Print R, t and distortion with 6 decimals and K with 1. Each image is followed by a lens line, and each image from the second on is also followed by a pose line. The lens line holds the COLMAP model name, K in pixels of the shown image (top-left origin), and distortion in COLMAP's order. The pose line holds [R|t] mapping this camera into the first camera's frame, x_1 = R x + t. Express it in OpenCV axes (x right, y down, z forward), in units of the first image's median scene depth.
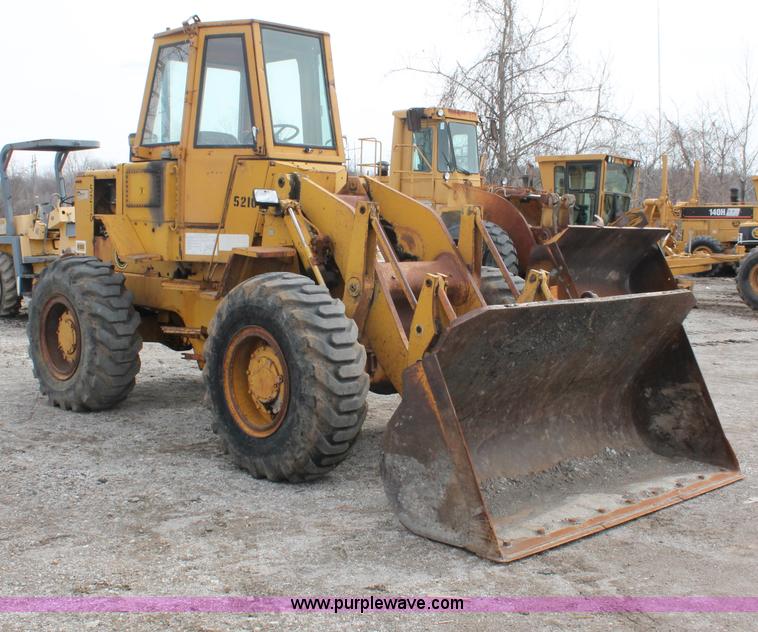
lens RADIAL K [[1031.8, 0, 379.2], [0, 1031.8, 295.0], [0, 0, 1]] dist [-0.071260, 0.000000]
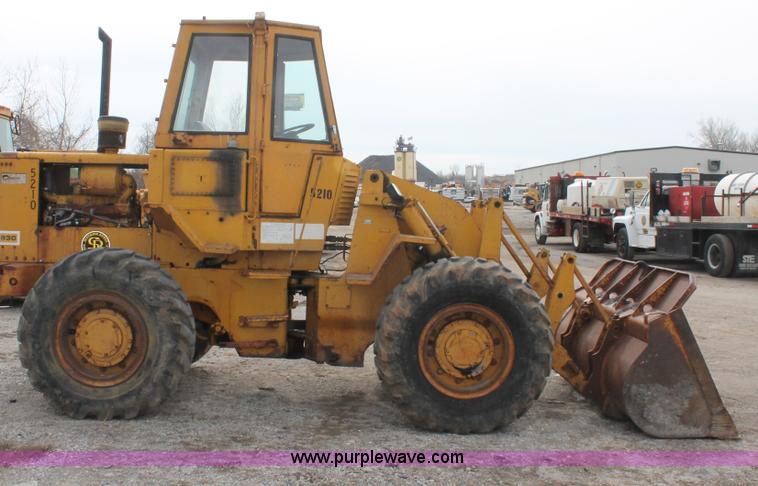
lens RADIAL K [[863.2, 0, 353.6], [0, 863.2, 236.9], [0, 0, 1]] dist [-0.111598, 0.000000]
pose [[0.676365, -0.015242, 0.736409, -0.783259], [0.042188, 0.998946, -0.018072, -0.027687], [-0.735357, 0.043291, 0.676295, 0.368243]]
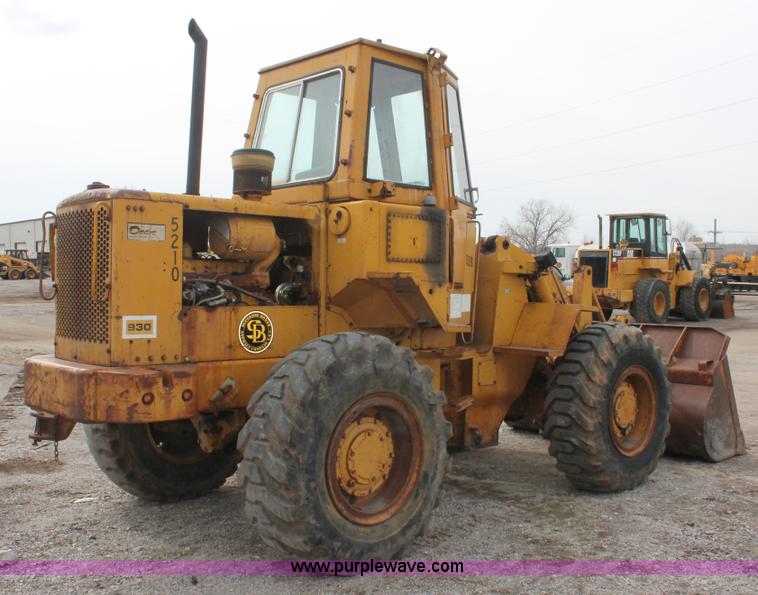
lens RADIAL K [[830.8, 0, 381.4], [0, 830.8, 296.6], [0, 0, 1]] dist [-0.117409, 0.000000]
pose [[-0.045640, -0.019813, 0.998761, -0.922367], [0.069647, 0.997307, 0.022966, -0.081051], [-0.996527, 0.070609, -0.044137, 1.127331]]
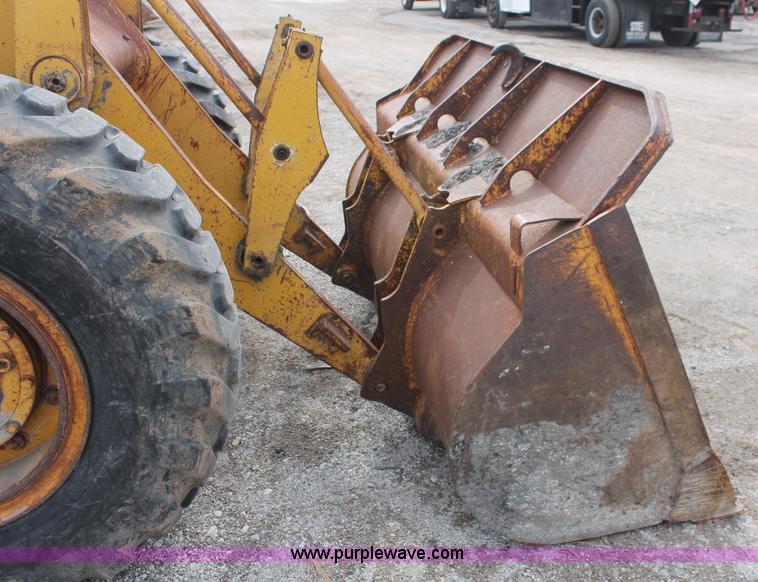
lens RADIAL K [[770.3, 0, 459.6], [0, 770.3, 286.1], [0, 0, 1]] dist [-0.125737, 0.000000]
pose [[0.467099, -0.326897, 0.821558, -0.188606], [0.051392, 0.937615, 0.343857, -0.020688], [-0.882710, -0.118394, 0.454759, 0.628935]]
